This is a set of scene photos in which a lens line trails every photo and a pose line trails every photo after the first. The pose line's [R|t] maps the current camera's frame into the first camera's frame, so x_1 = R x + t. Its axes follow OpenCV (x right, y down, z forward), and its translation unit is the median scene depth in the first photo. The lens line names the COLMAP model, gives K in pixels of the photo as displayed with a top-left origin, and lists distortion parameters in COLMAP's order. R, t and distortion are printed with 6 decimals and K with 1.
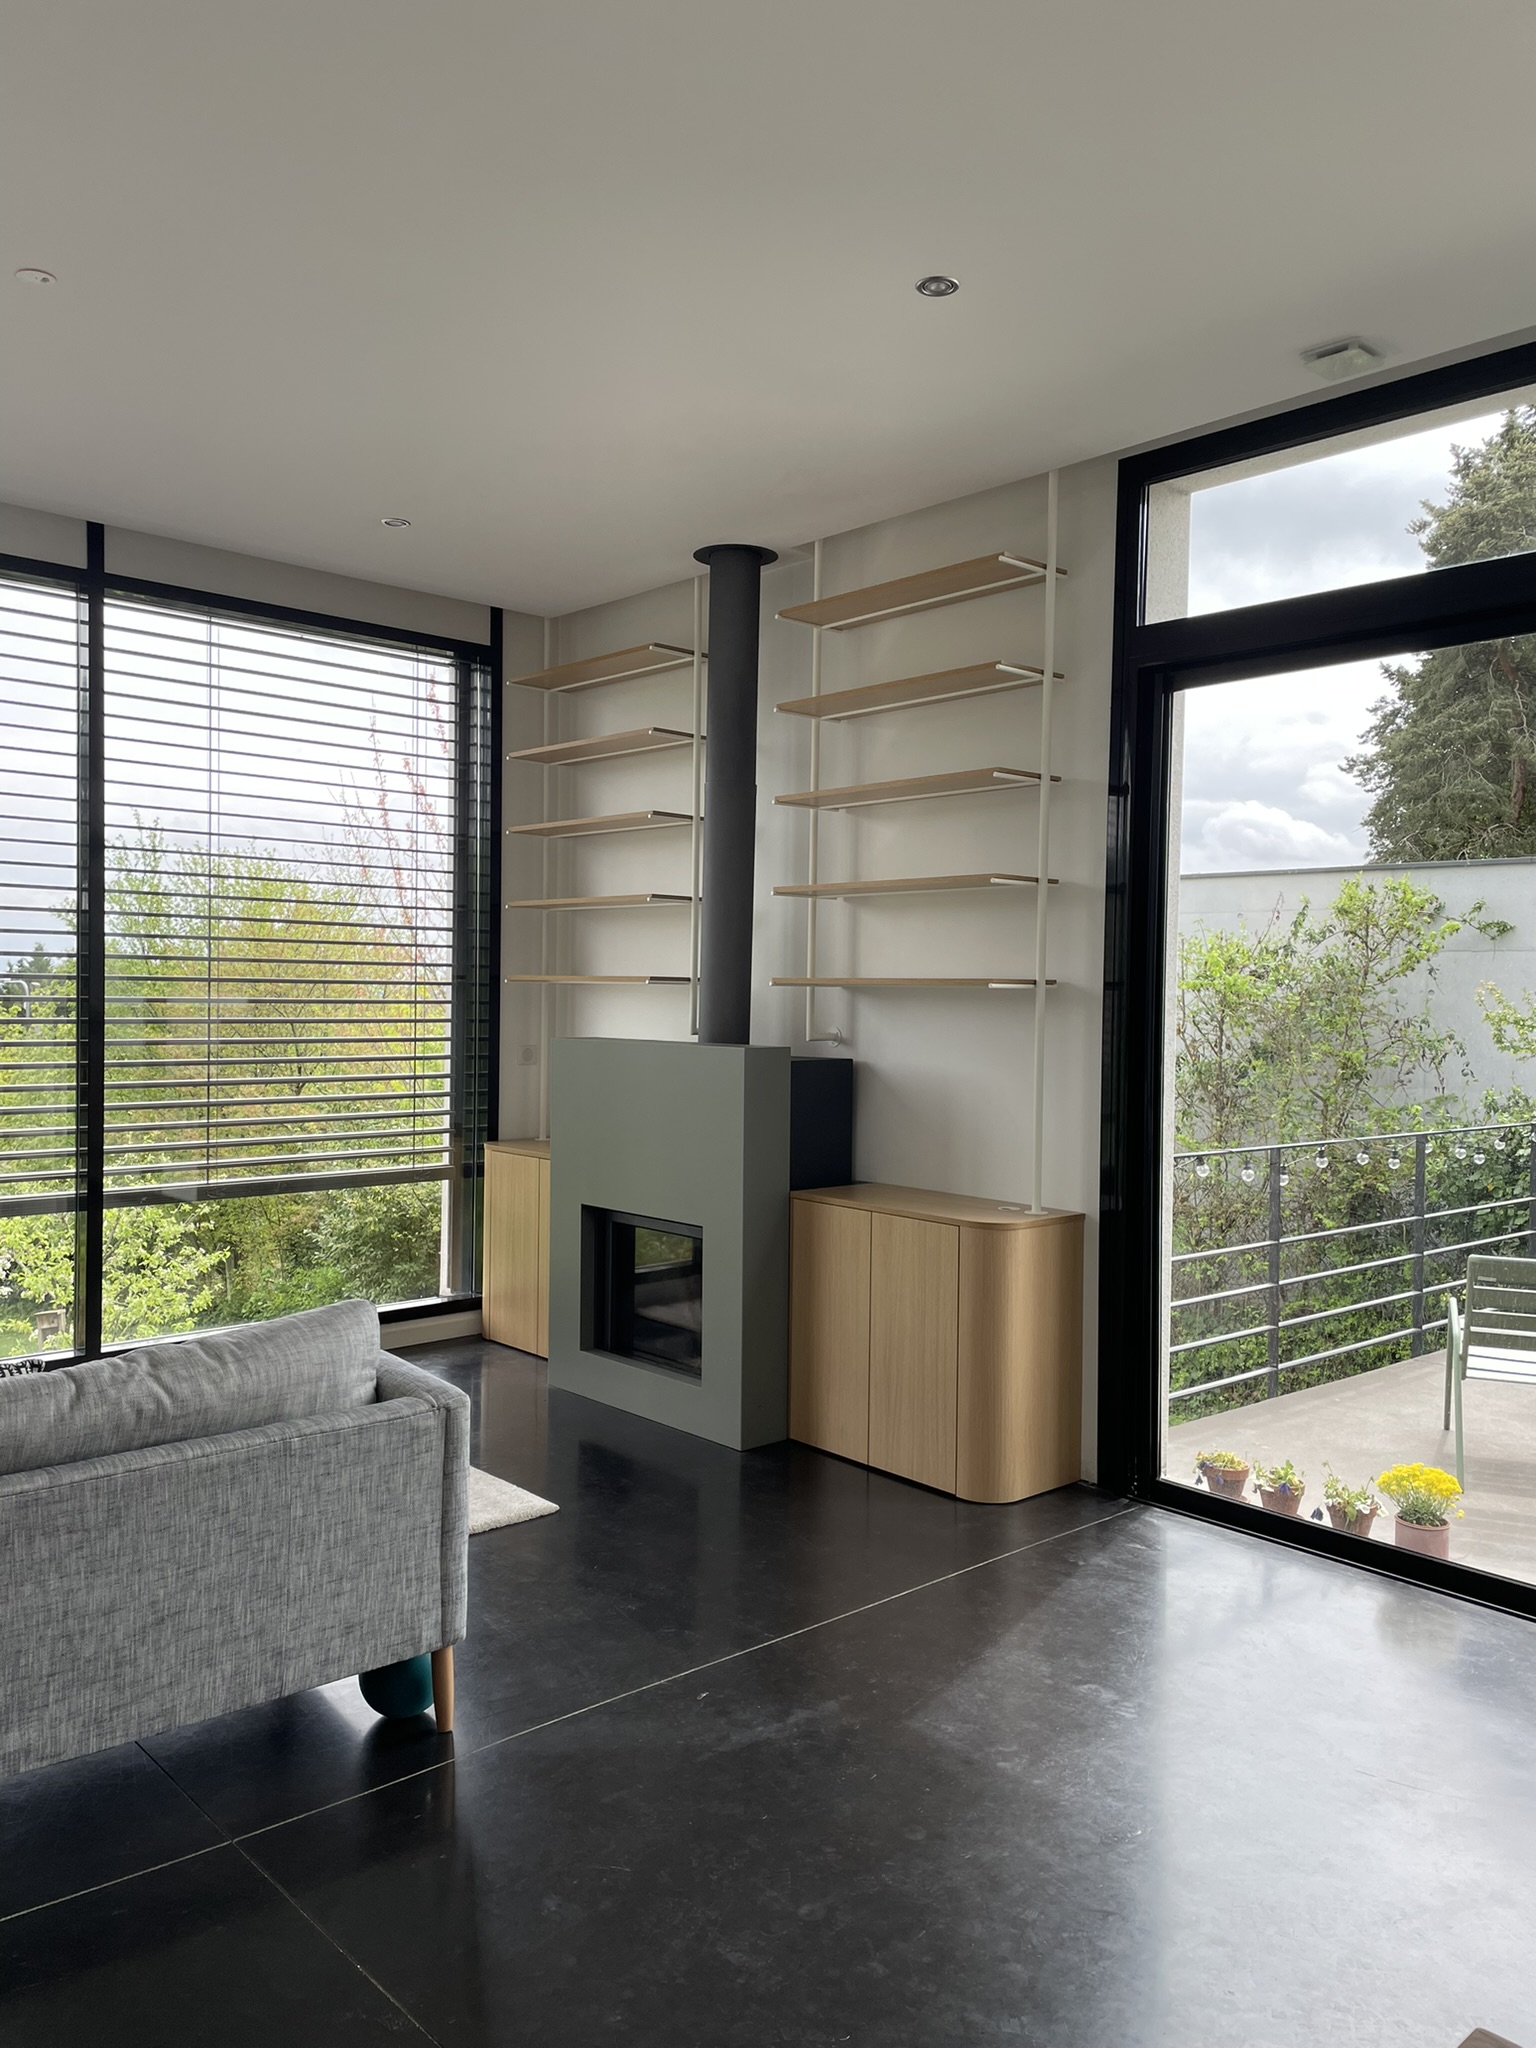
lens RADIAL K [[1536.4, 0, 778.7], [0, 1536.4, 1024.4], [0, 0, 1]] dist [0.082122, -0.125291]
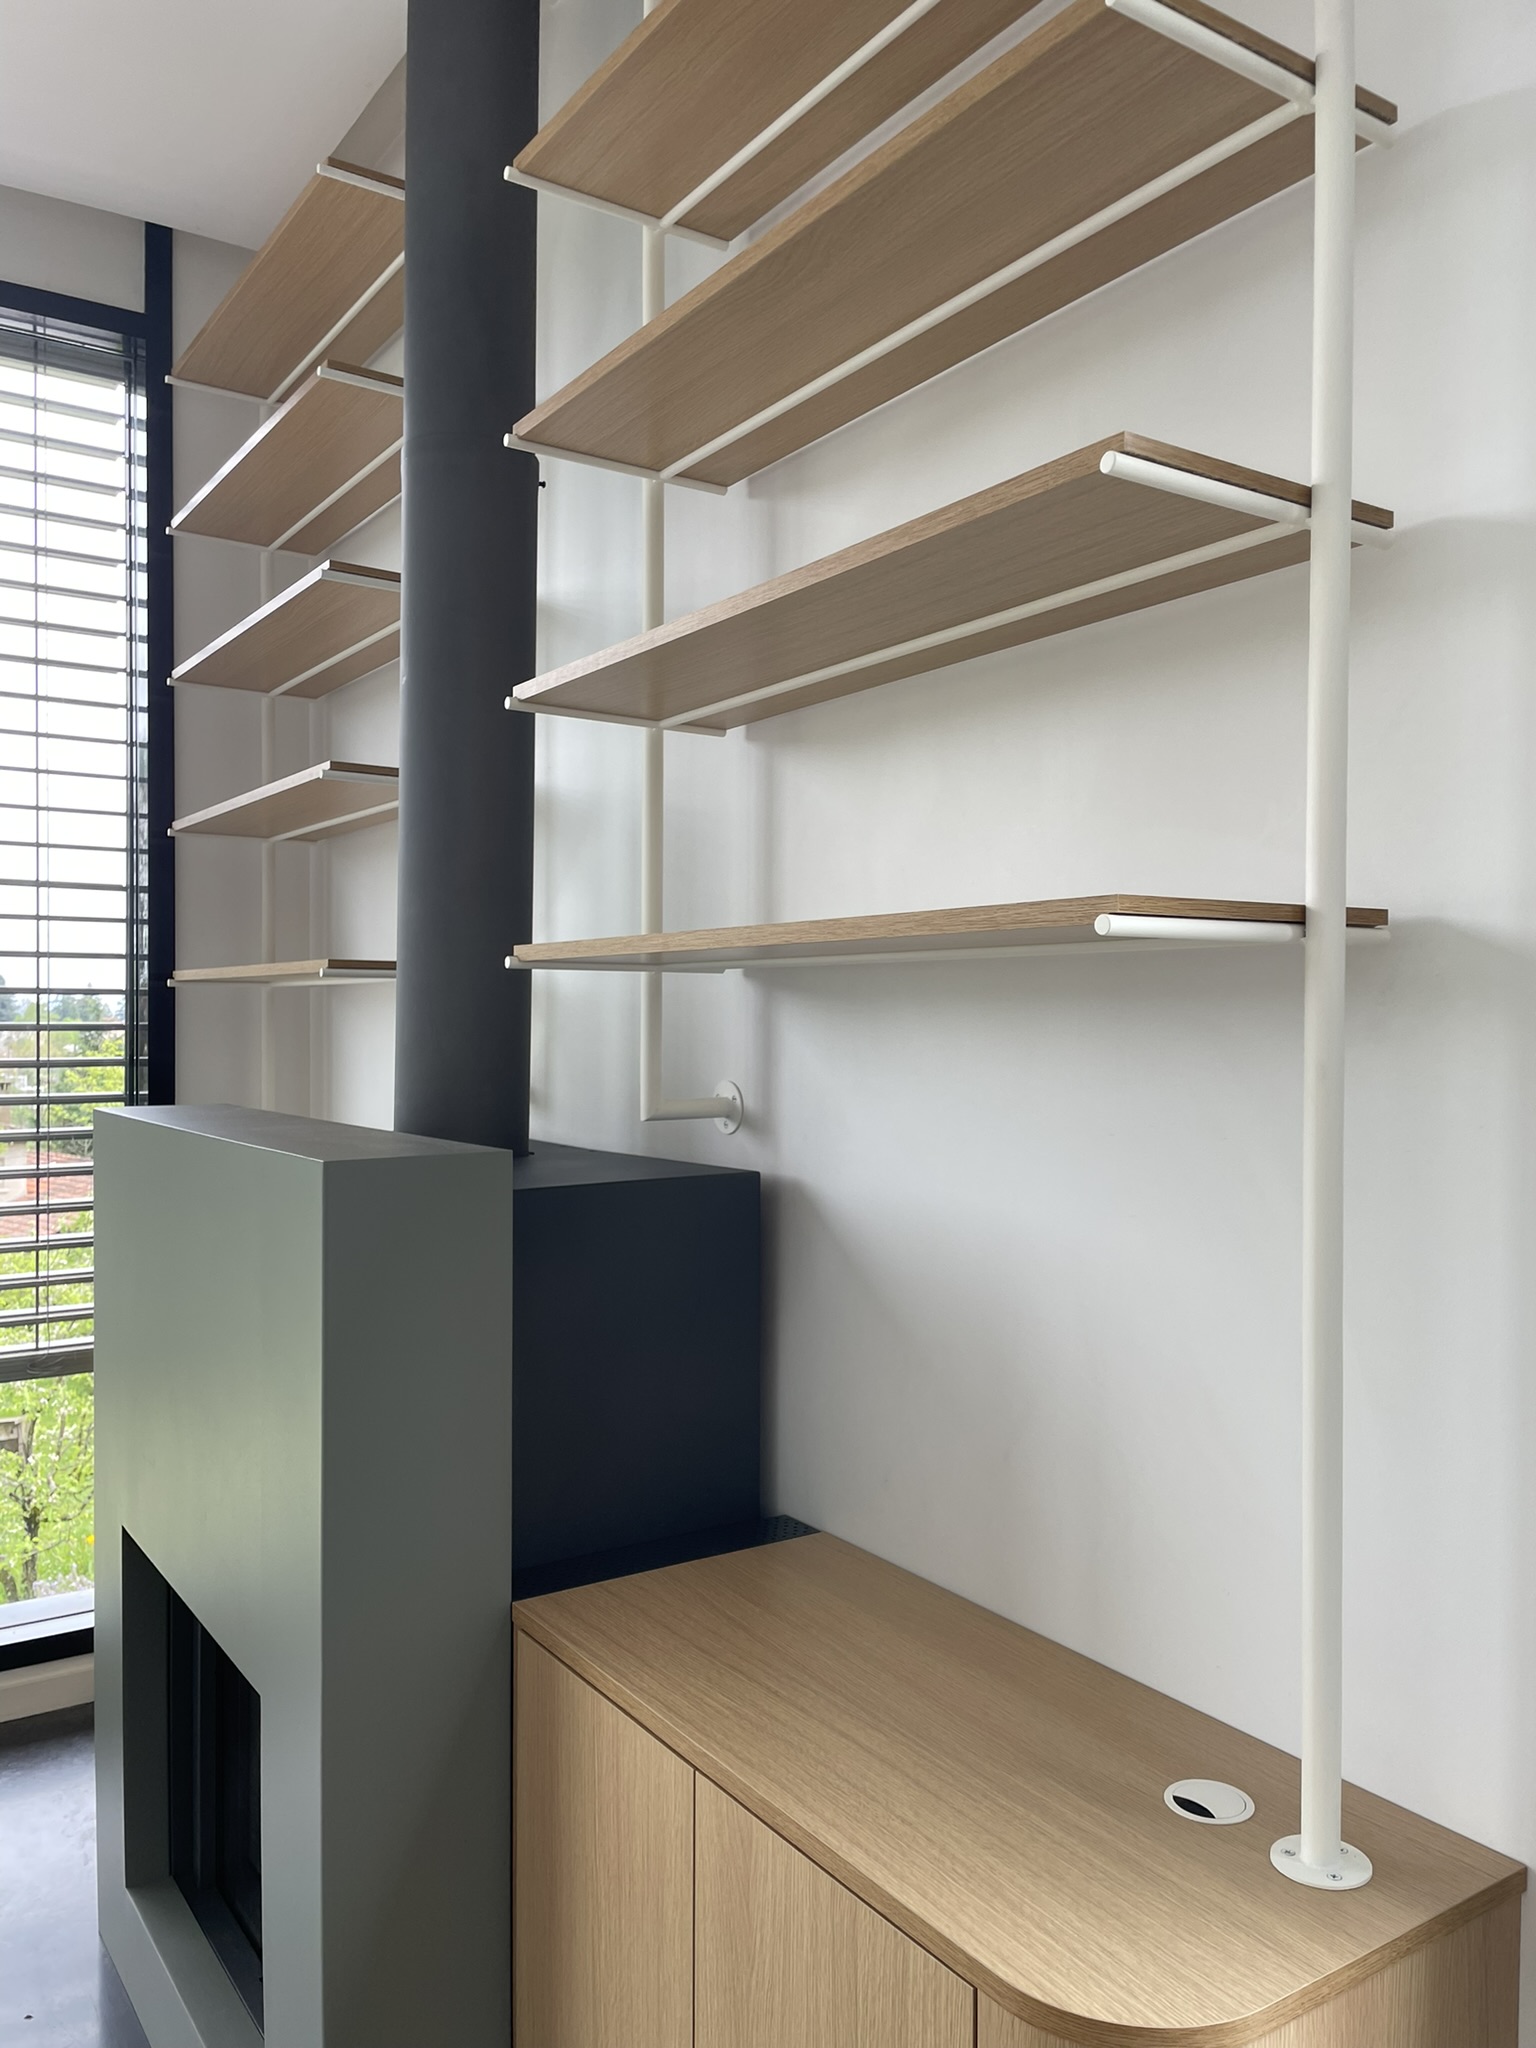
lens RADIAL K [[1553.6, 0, 768.0], [0, 1553.6, 1024.0], [0, 0, 1]] dist [0.065835, -0.079813]
pose [[0.987904, -0.009422, -0.154782, 0.105290], [0.006887, 0.999833, -0.016905, -0.005947], [0.154916, 0.015635, 0.987804, 0.643123]]
